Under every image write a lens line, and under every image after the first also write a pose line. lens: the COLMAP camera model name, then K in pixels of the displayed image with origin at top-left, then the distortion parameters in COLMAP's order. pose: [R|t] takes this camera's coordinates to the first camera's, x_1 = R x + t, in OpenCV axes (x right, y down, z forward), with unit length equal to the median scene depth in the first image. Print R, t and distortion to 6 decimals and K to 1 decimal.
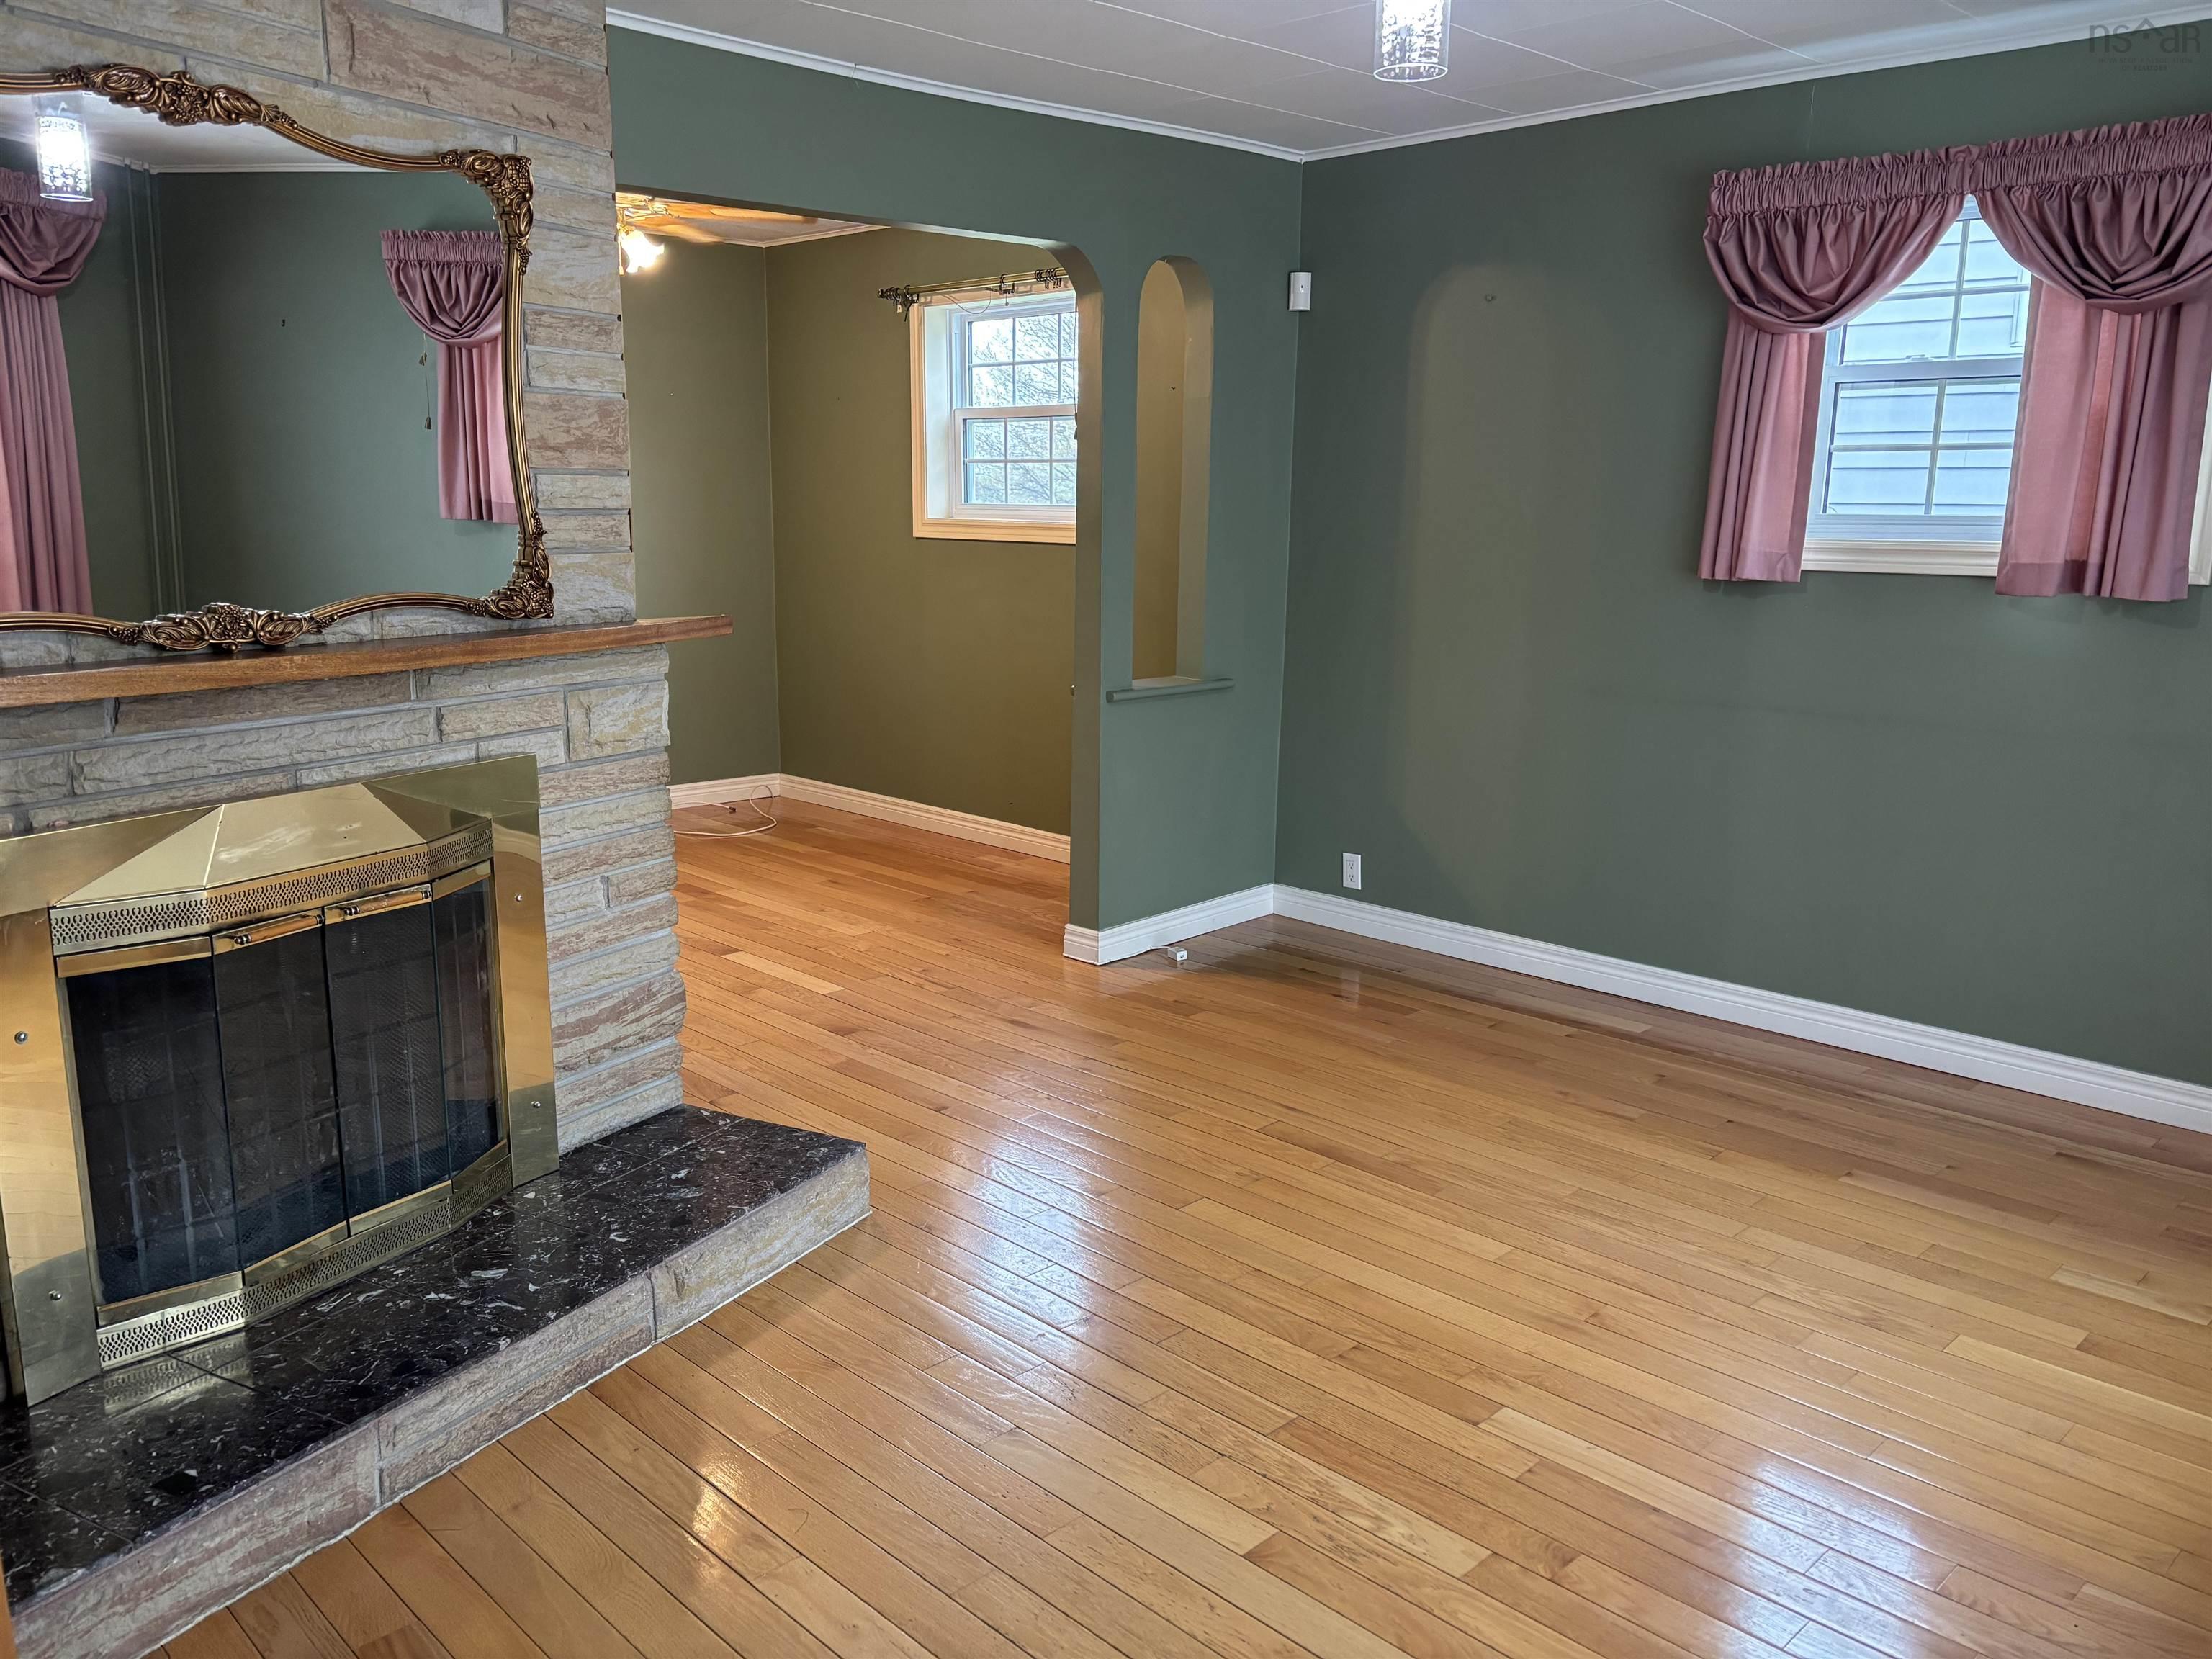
lens RADIAL K [[1676.4, 0, 1105.3], [0, 1676.4, 833.9], [0, 0, 1]] dist [0.061486, -0.063329]
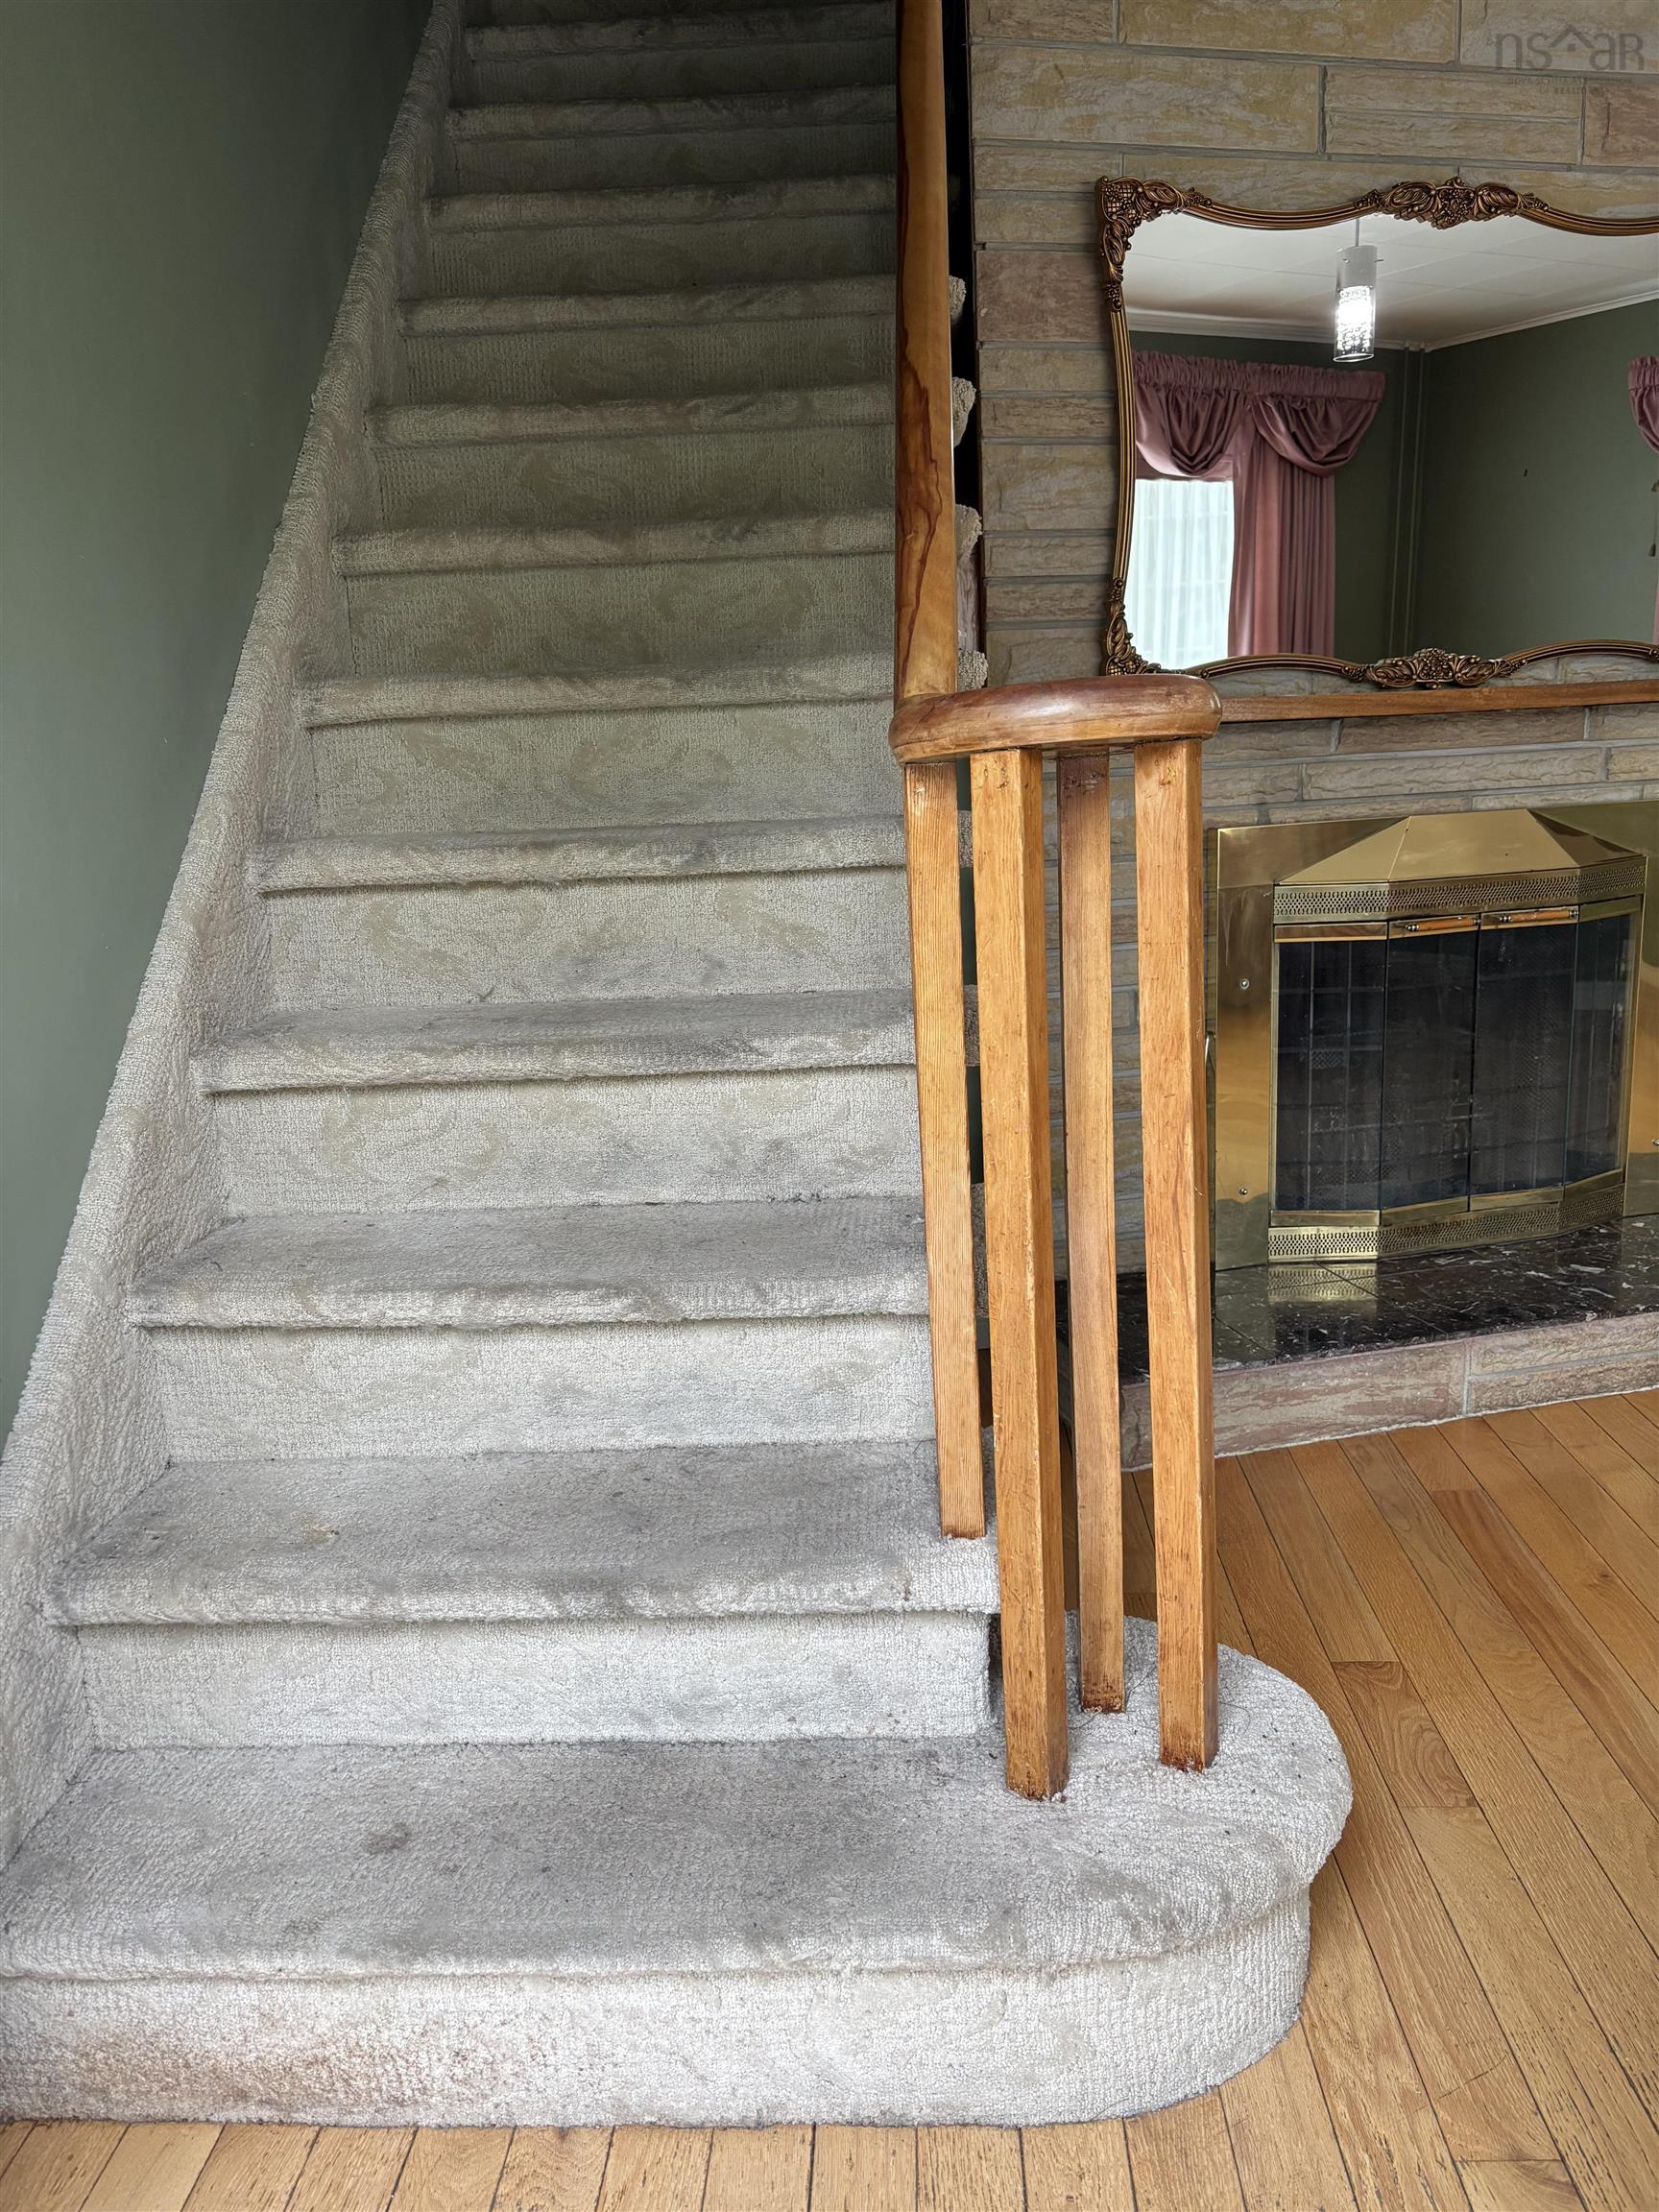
lens RADIAL K [[1709.5, 0, 833.8], [0, 1709.5, 1119.8], [0, 0, 1]] dist [0.010080, -0.009691]
pose [[0.688475, 0.122016, -0.714923, 0.066308], [-0.091258, 0.992486, 0.081505, 0.106202], [0.719496, 0.009128, 0.694437, -0.093979]]
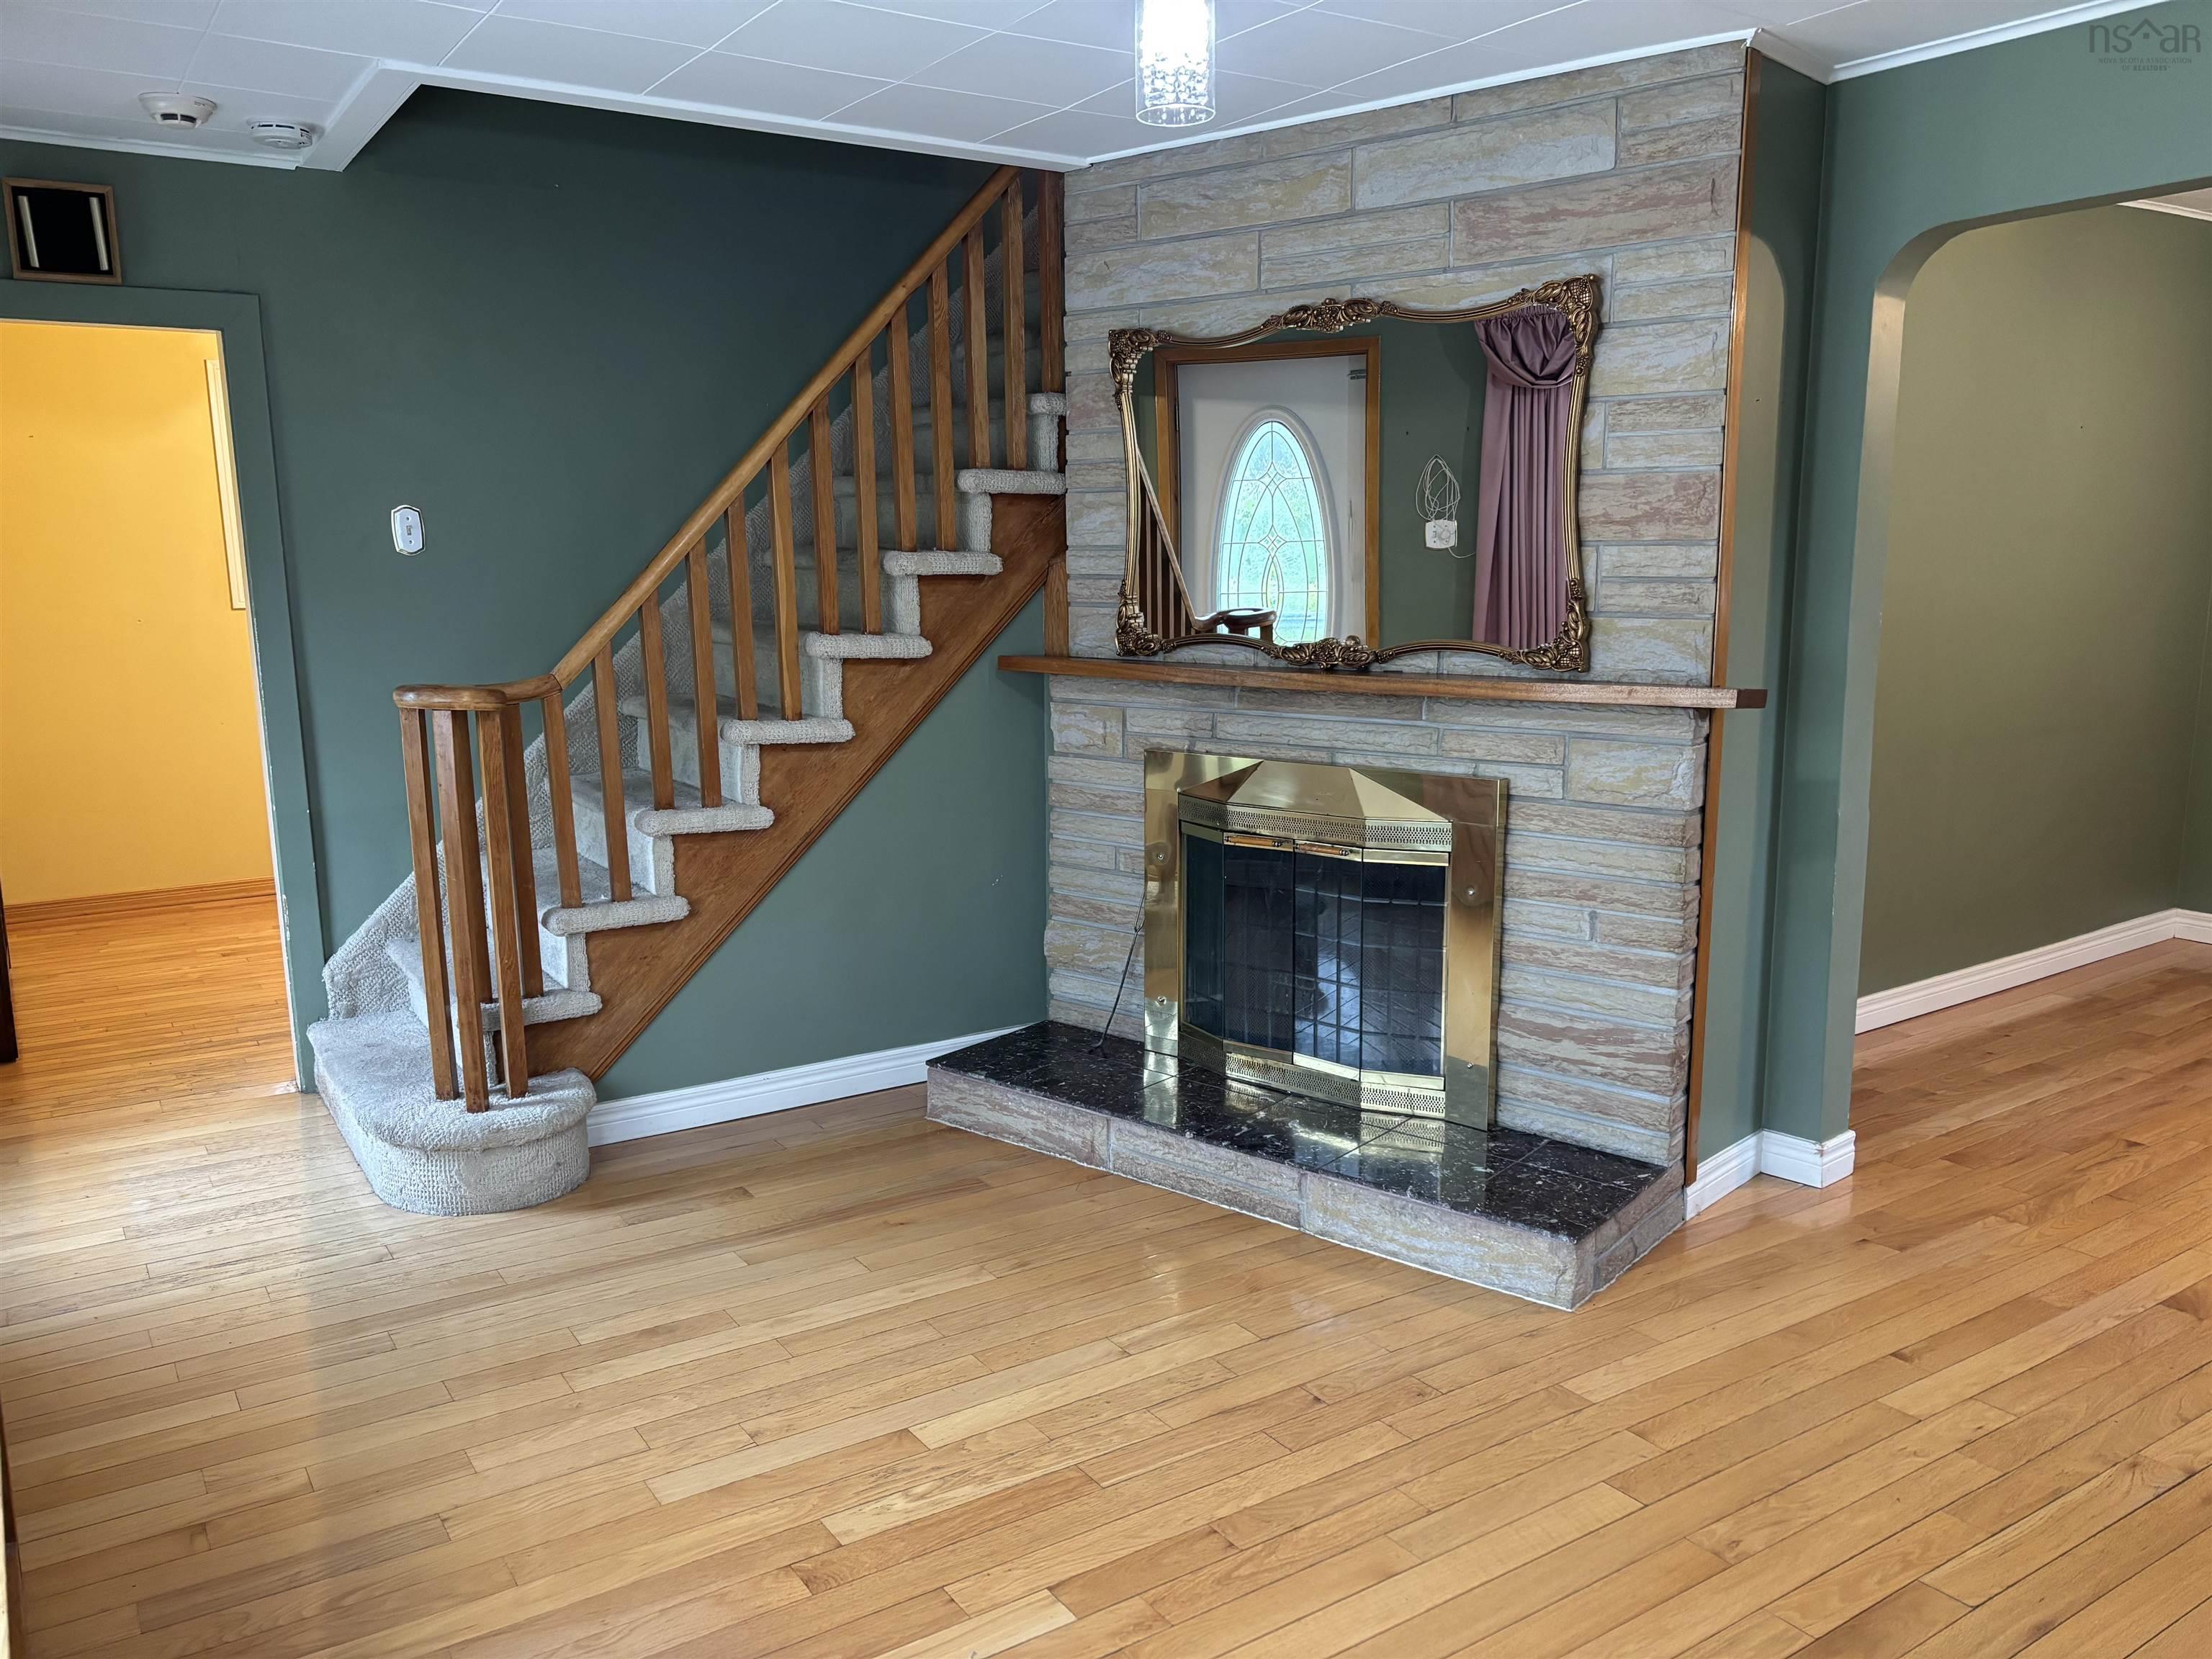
lens RADIAL K [[1674.0, 0, 1108.5], [0, 1674.0, 835.6], [0, 0, 1]] dist [0.126492, -0.190518]
pose [[-0.184616, 0.162801, -0.969233, 0.853870], [-0.187443, 0.962250, 0.197332, -0.187993], [0.964770, 0.218107, -0.147131, 0.887291]]
